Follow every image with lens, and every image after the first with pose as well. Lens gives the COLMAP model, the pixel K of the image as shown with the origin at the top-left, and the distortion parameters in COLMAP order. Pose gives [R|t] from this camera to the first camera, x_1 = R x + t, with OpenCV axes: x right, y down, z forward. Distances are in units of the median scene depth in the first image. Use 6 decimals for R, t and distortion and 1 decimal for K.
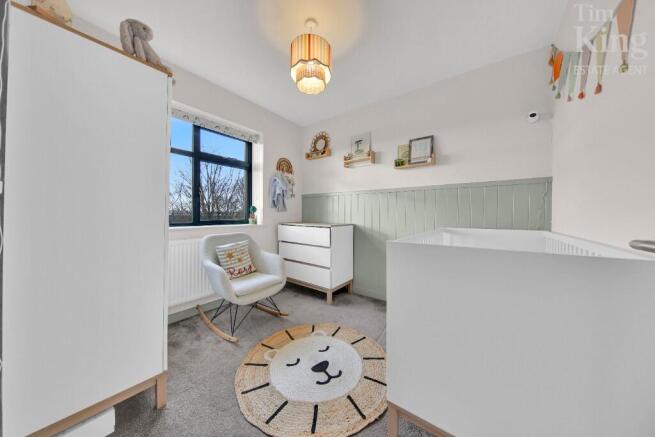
lens RADIAL K [[228.9, 0, 329.6], [0, 228.9, 218.9], [0, 0, 1]] dist [-0.006950, 0.000056]
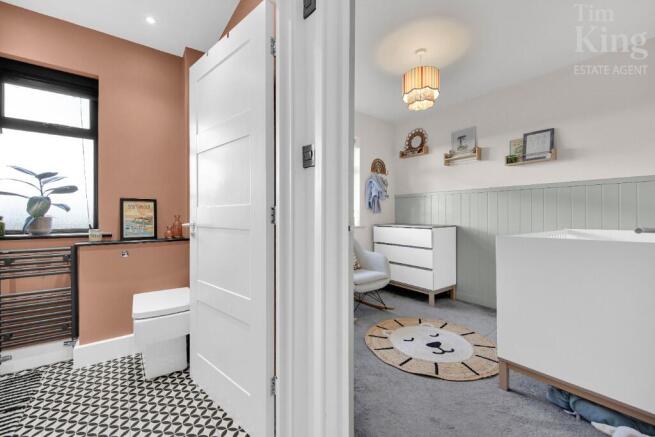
lens RADIAL K [[272.7, 0, 328.7], [0, 272.7, 217.0], [0, 0, 1]] dist [0.003411, -0.000729]
pose [[0.952866, -0.006716, -0.303317, -0.066936], [0.002573, 0.999898, -0.014057, 0.002557], [0.303381, 0.012614, 0.952786, -0.277482]]
